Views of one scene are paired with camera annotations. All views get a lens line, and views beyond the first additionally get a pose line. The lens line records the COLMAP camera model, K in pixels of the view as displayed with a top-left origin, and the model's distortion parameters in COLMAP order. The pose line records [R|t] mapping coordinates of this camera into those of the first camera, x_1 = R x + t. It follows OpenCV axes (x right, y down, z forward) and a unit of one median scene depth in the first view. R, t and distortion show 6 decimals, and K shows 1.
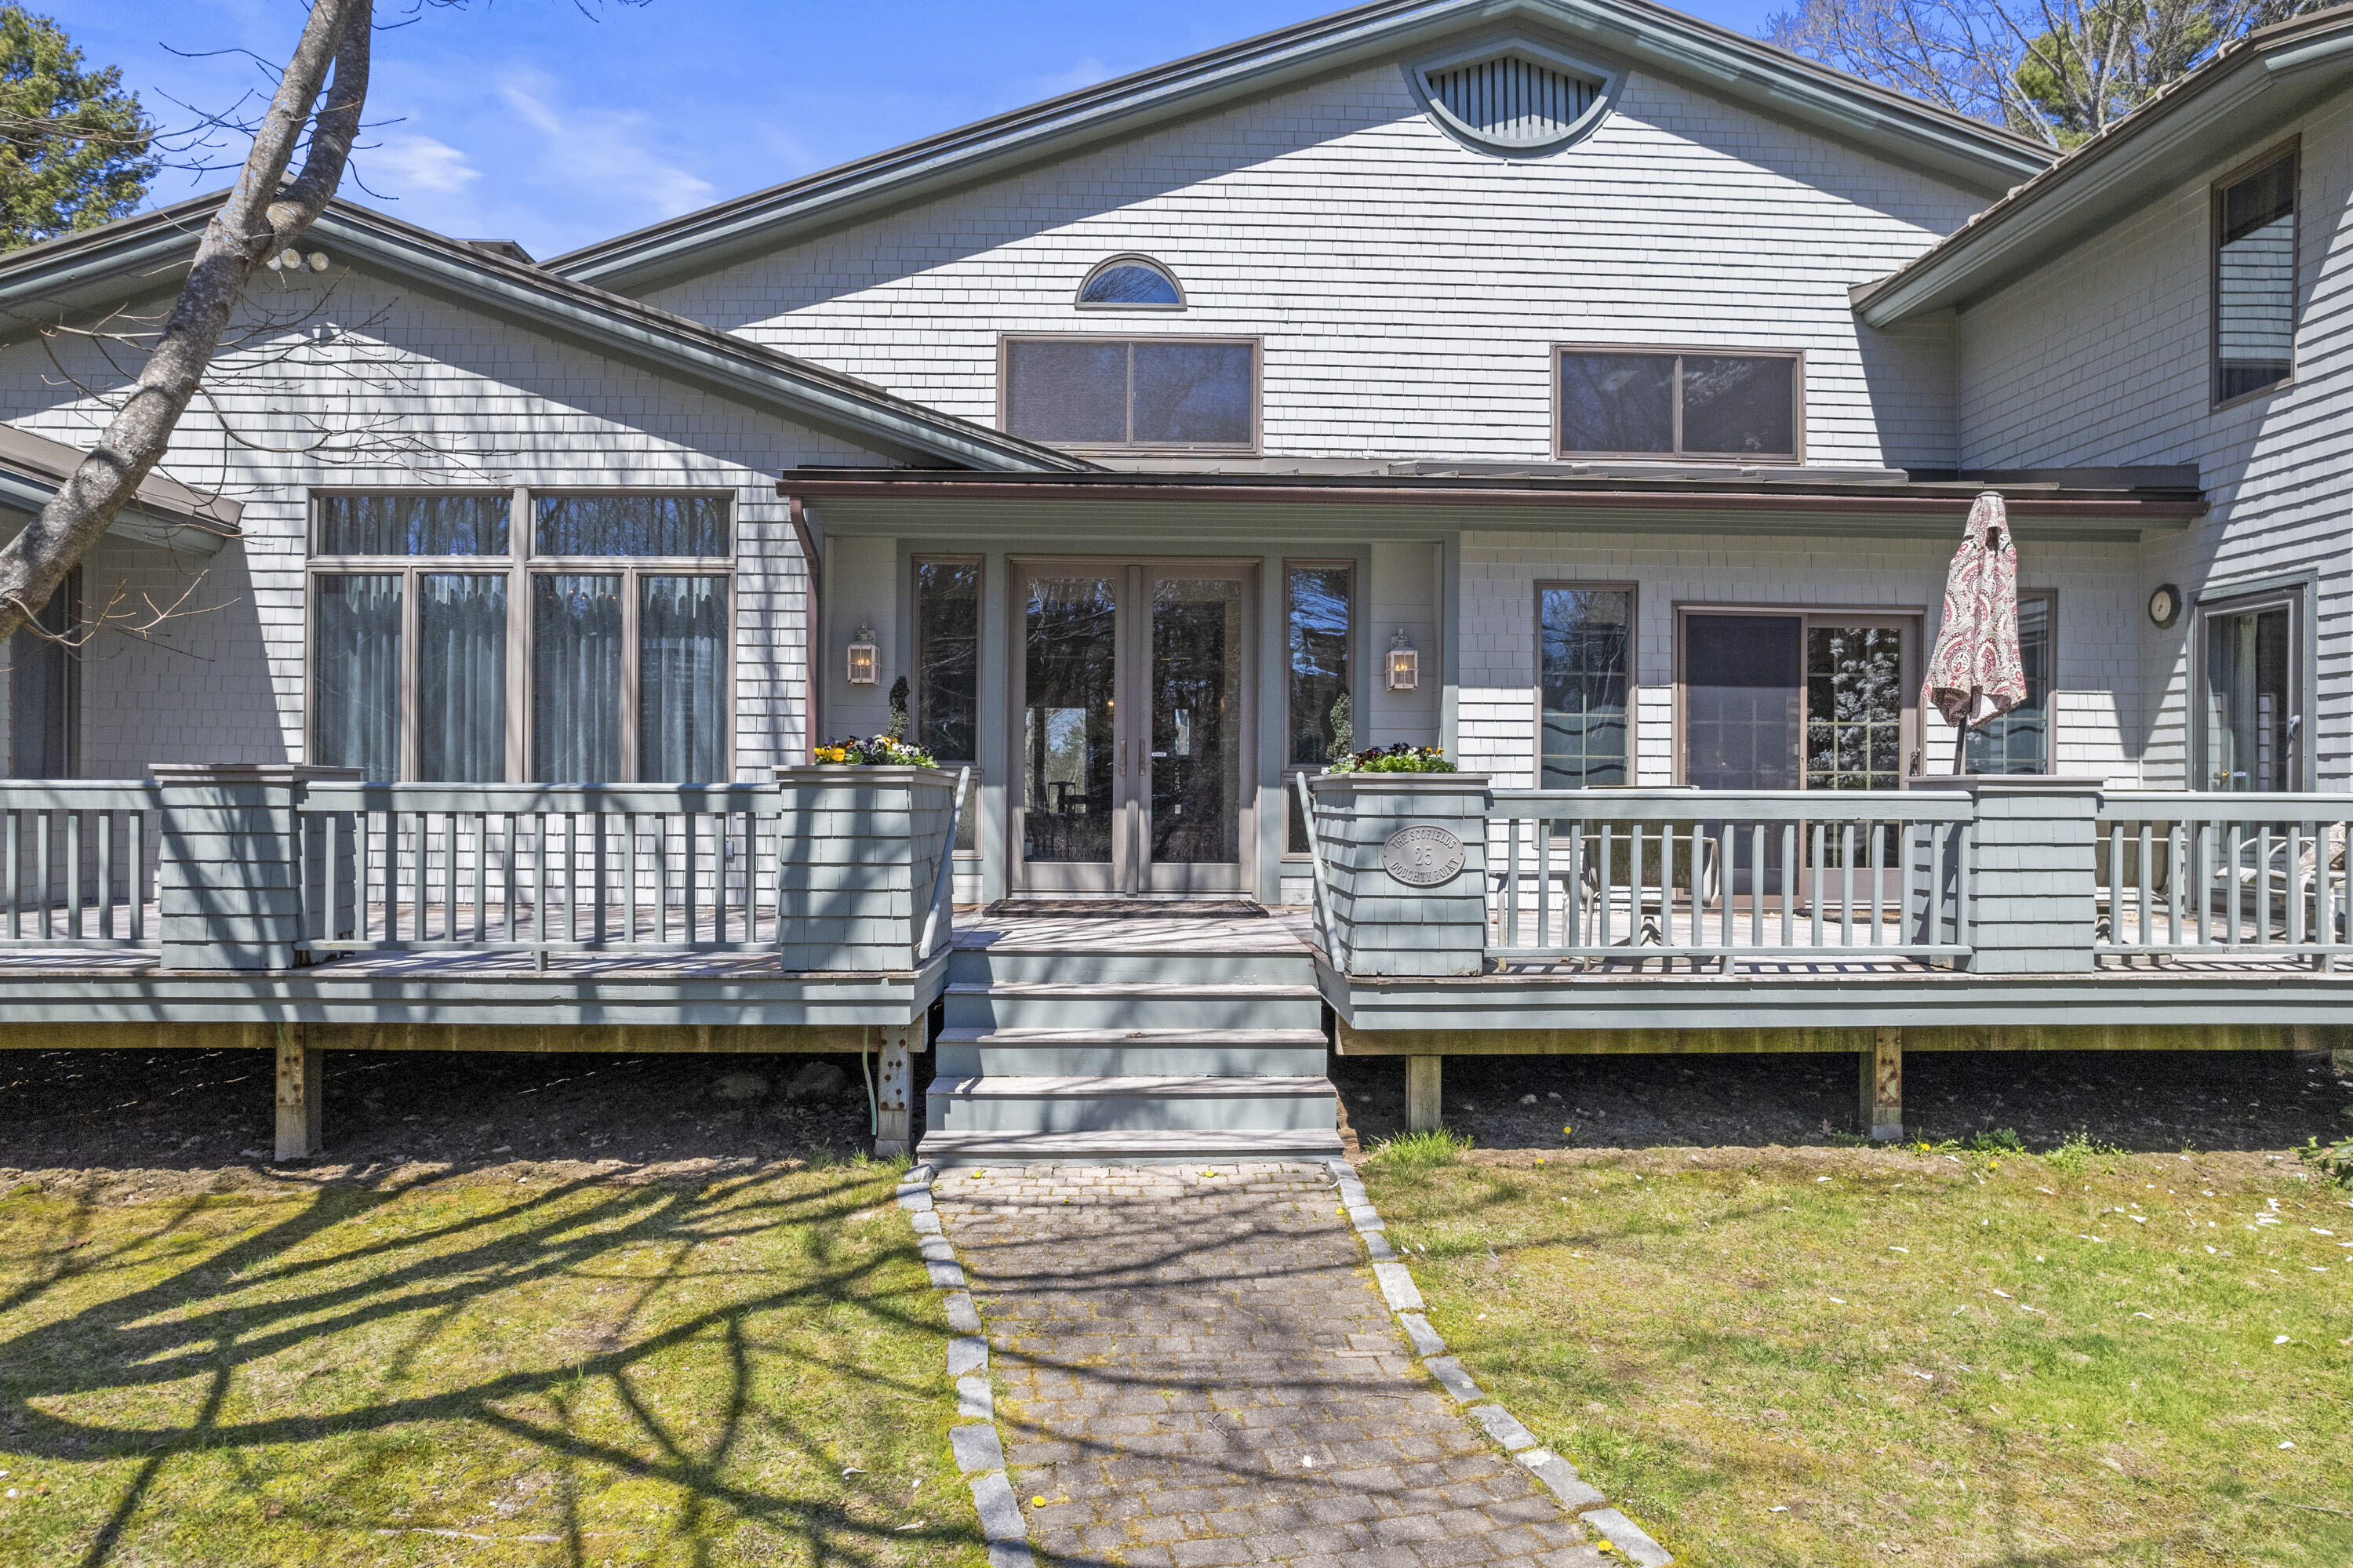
lens RADIAL K [[1559.7, 0, 1174.7], [0, 1559.7, 813.6], [0, 0, 1]] dist [-0.088405, 0.072267]
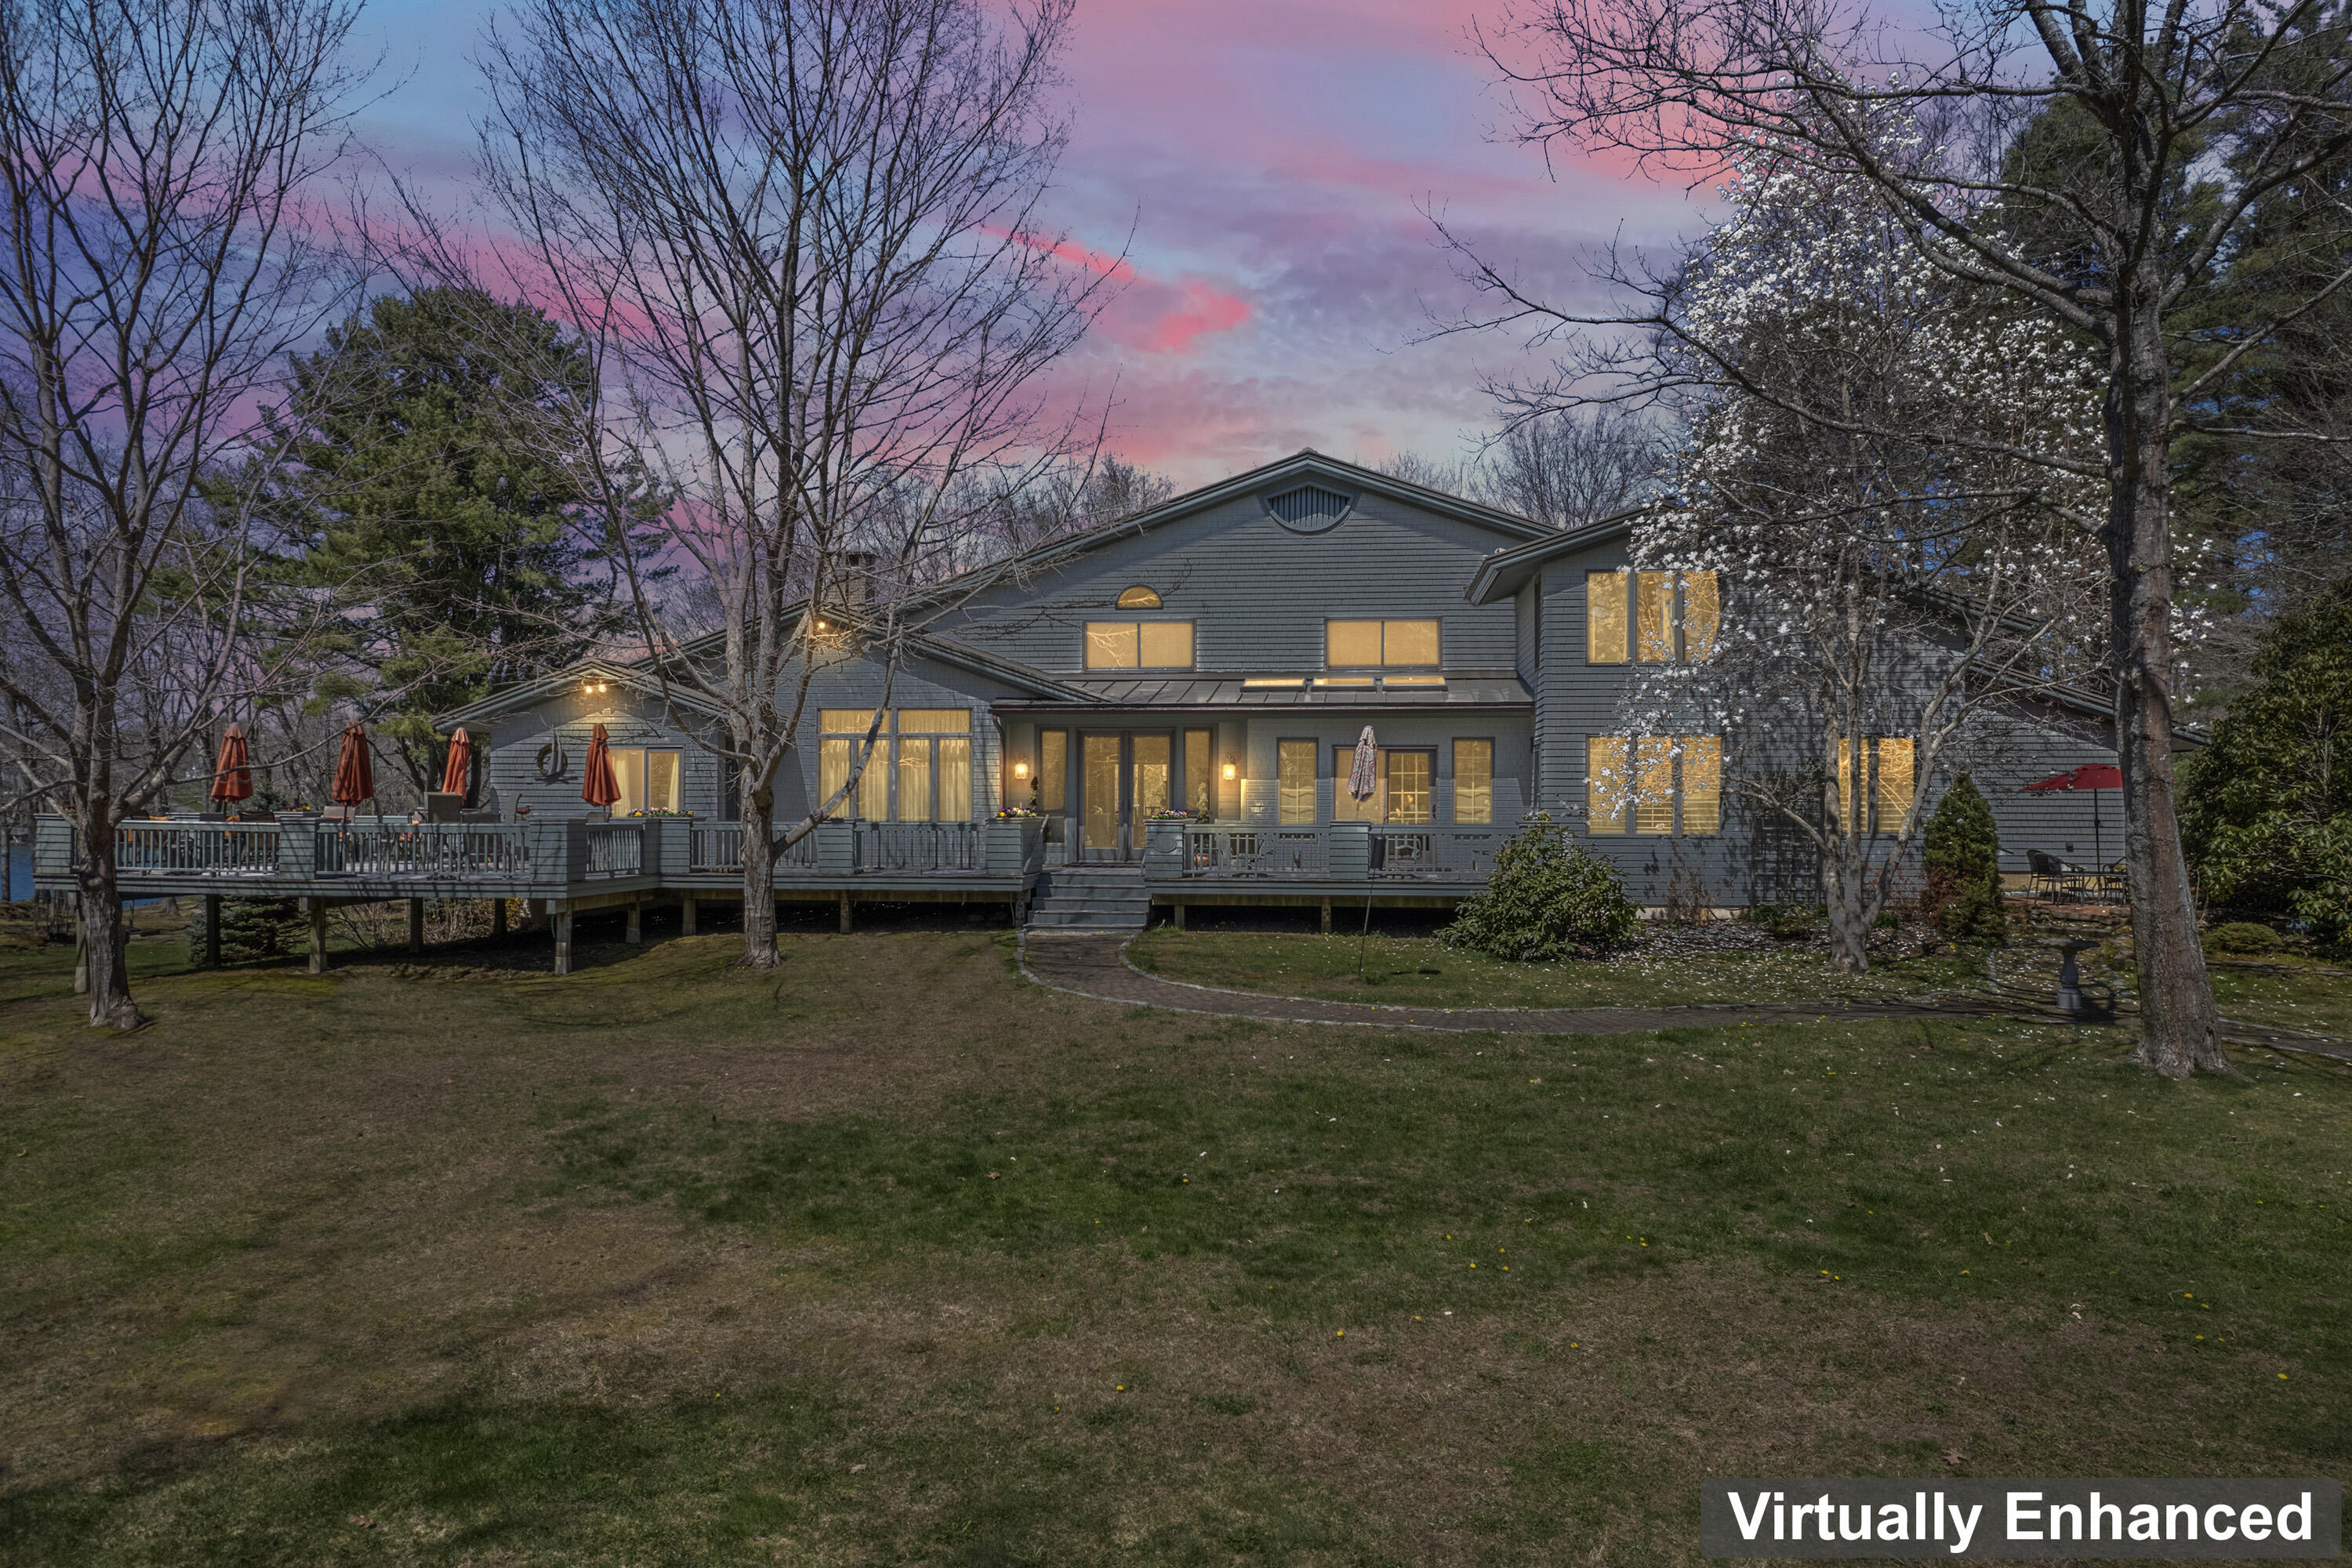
lens RADIAL K [[1559.0, 0, 1174.2], [0, 1559.0, 813.6], [0, 0, 1]] dist [-0.088405, 0.072267]
pose [[0.982532, -0.000045, -0.186094, 0.597935], [0.000662, 0.999994, 0.003256, -0.035466], [0.186093, -0.003323, 0.982527, -1.735304]]
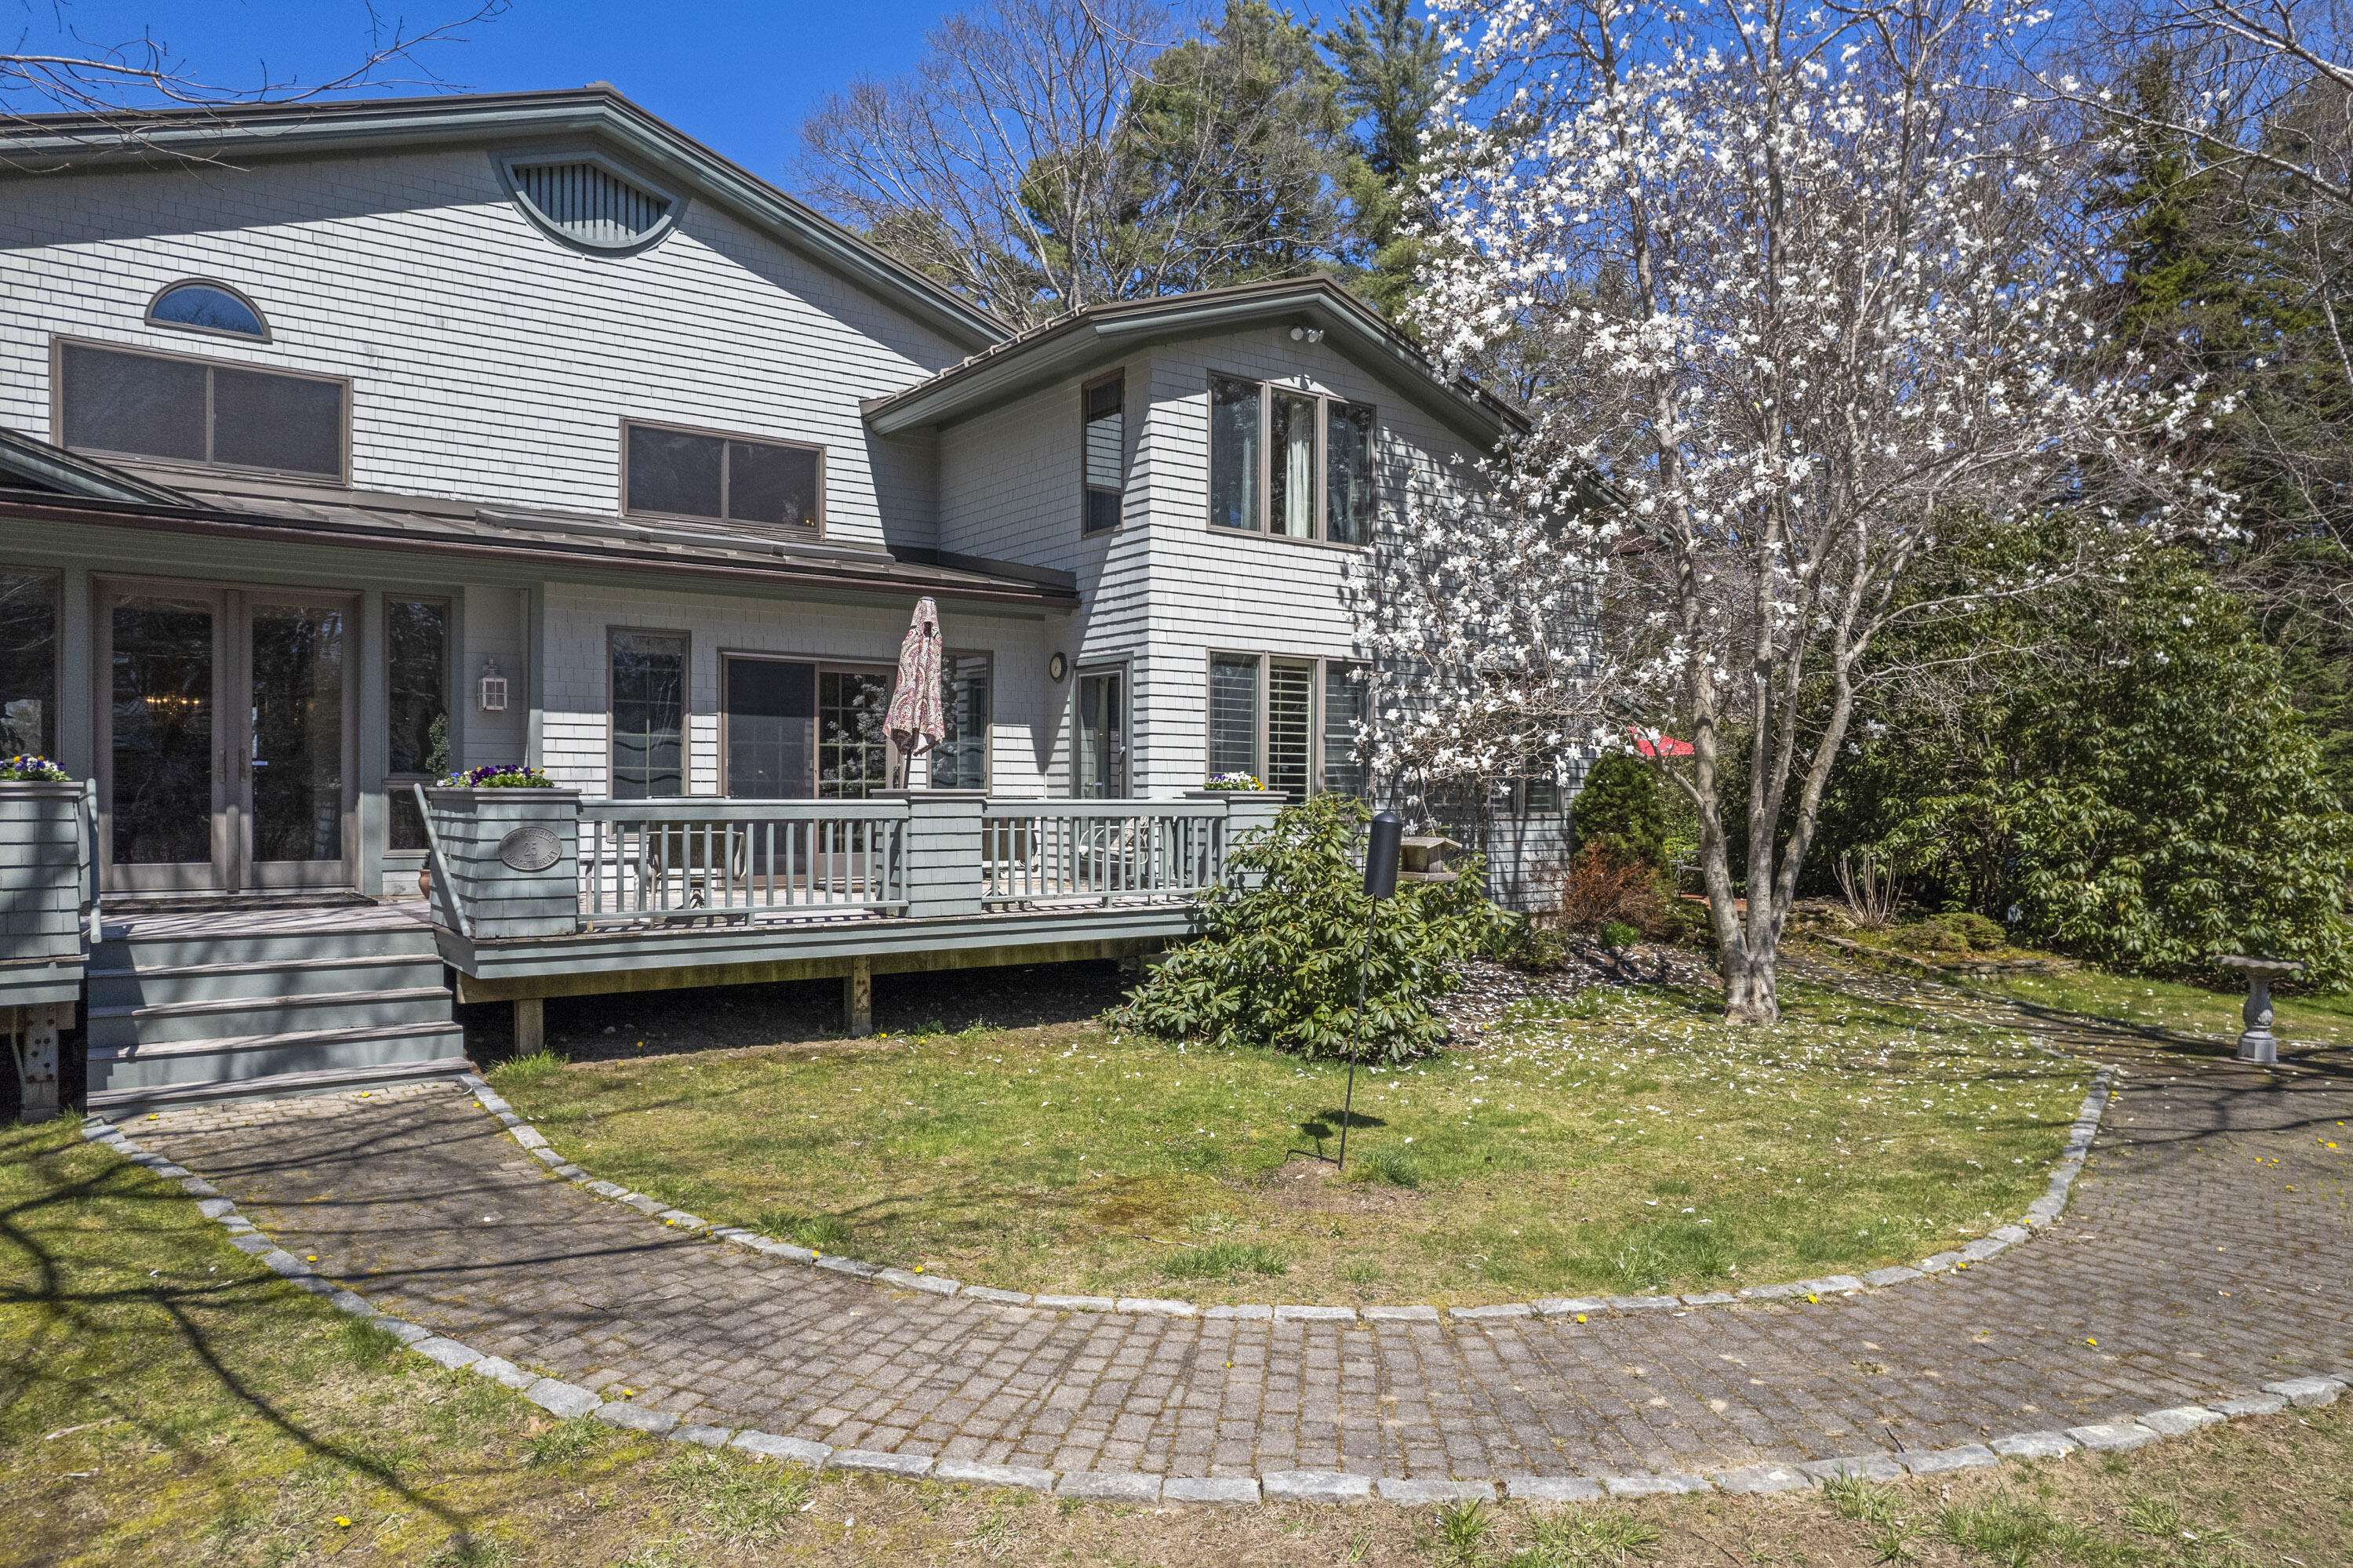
lens RADIAL K [[1559.7, 0, 1174.7], [0, 1559.7, 813.6], [0, 0, 1]] dist [-0.088405, 0.072267]
pose [[0.832060, -0.008884, 0.554615, -0.087636], [0.006935, 0.999960, 0.005612, -0.005343], [-0.554643, -0.000823, 0.832088, -0.323974]]
